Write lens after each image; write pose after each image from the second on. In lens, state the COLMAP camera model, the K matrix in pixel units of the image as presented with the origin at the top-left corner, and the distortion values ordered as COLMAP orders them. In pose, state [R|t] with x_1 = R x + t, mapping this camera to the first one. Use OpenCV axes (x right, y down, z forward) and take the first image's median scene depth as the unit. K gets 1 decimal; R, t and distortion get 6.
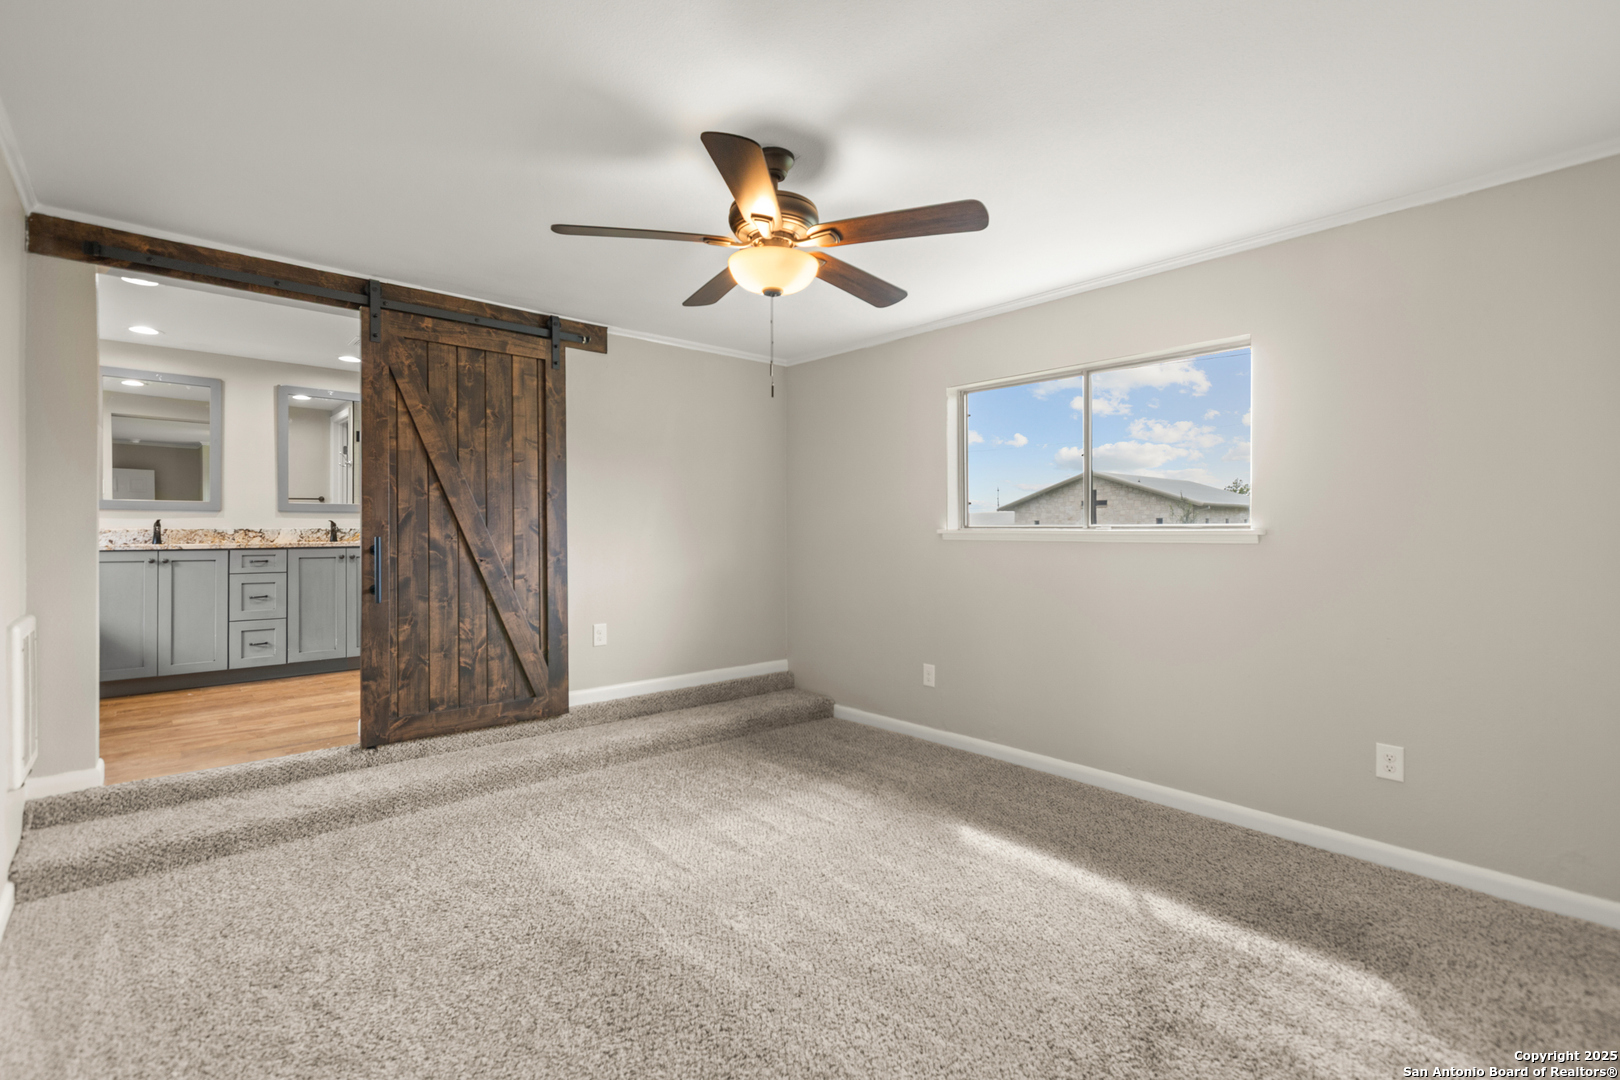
lens RADIAL K [[716.8, 0, 803.5], [0, 716.8, 529.5], [0, 0, 1]] dist [0.001984, -0.000257]
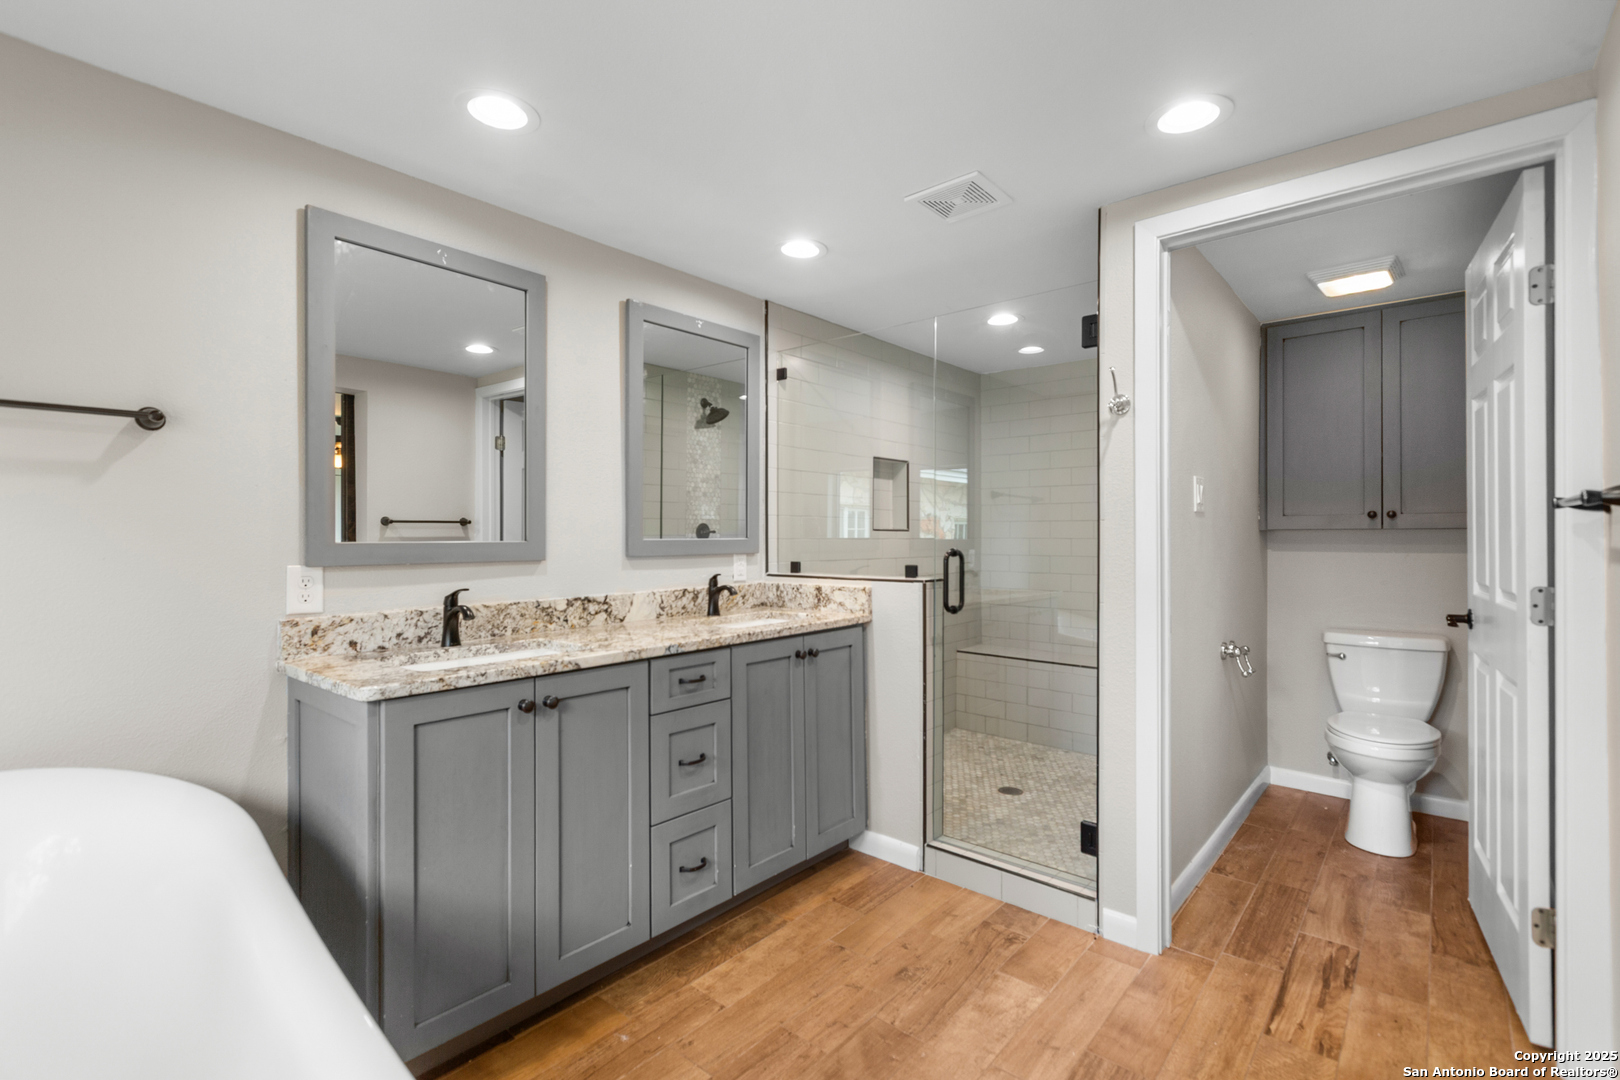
lens RADIAL K [[716.8, 0, 801.6], [0, 716.8, 544.0], [0, 0, 1]] dist [0.001984, -0.000257]
pose [[0.991428, 0.000504, 0.130653, -0.743527], [-0.001742, 0.999955, 0.009362, -0.043356], [-0.130642, -0.009509, 0.991384, 0.547800]]
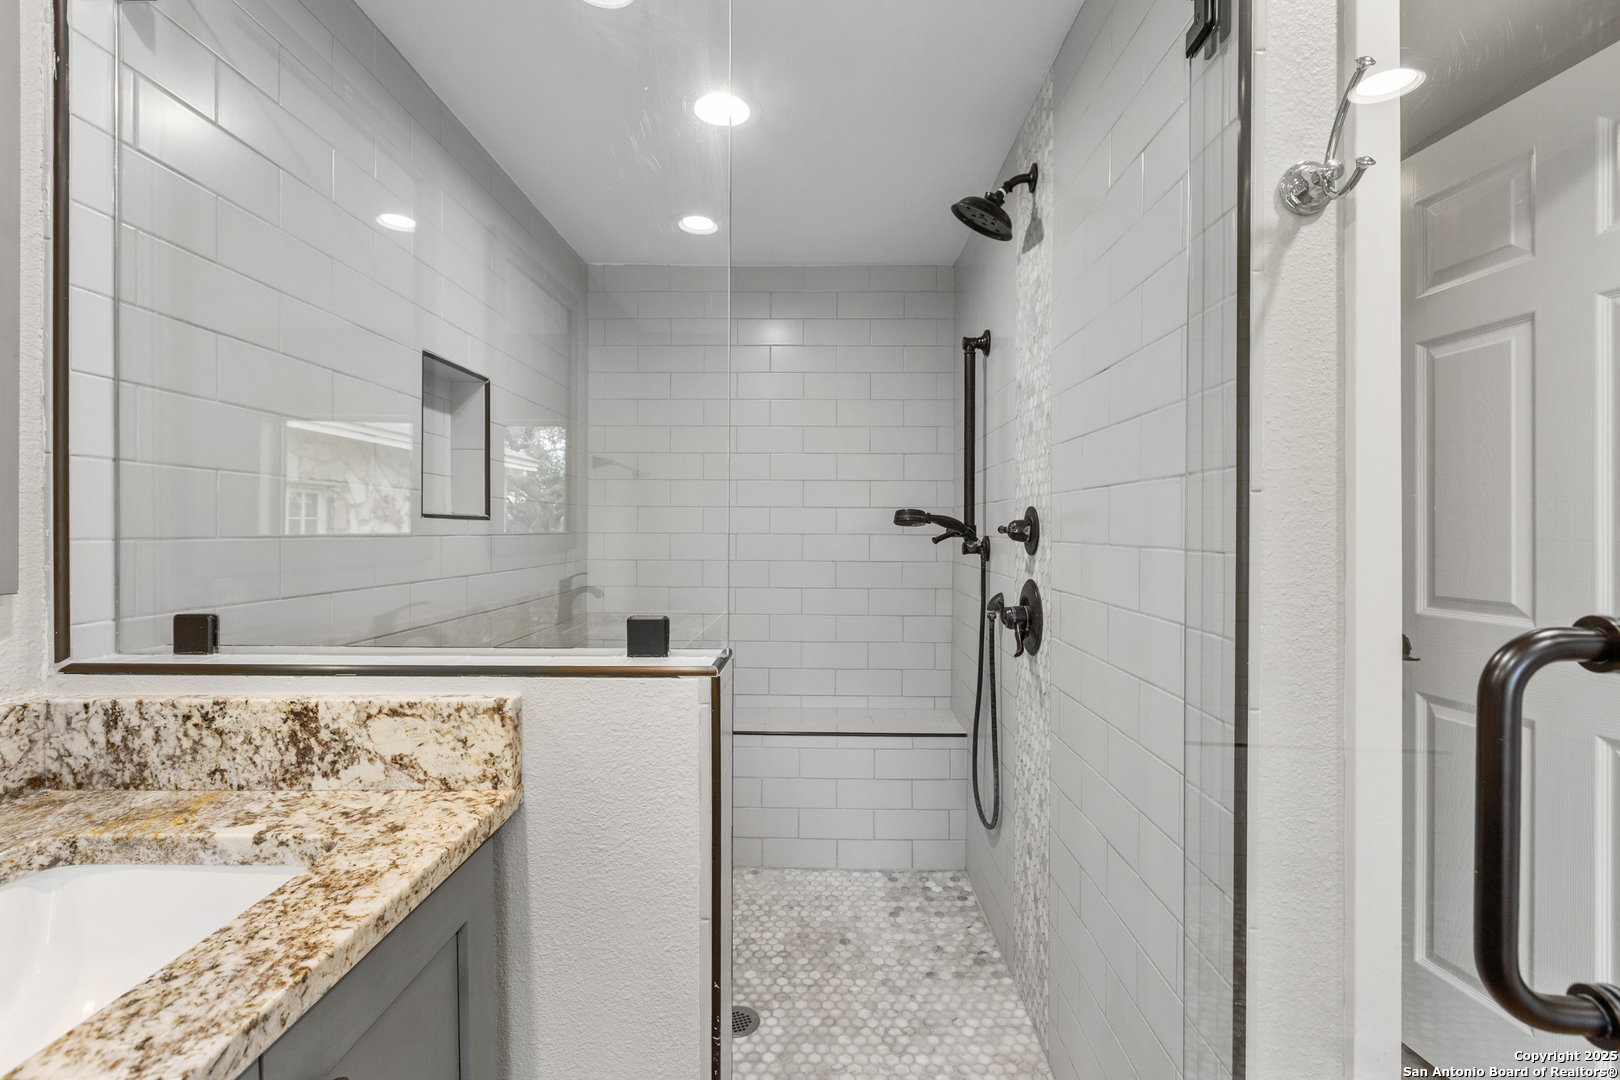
lens RADIAL K [[716.8, 0, 794.7], [0, 716.8, 534.5], [0, 0, 1]] dist [0.001984, -0.000257]
pose [[0.679526, -0.001079, 0.733651, -0.698480], [-0.002748, 0.999988, 0.004016, -0.044342], [-0.733647, -0.004745, 0.679515, 0.925340]]
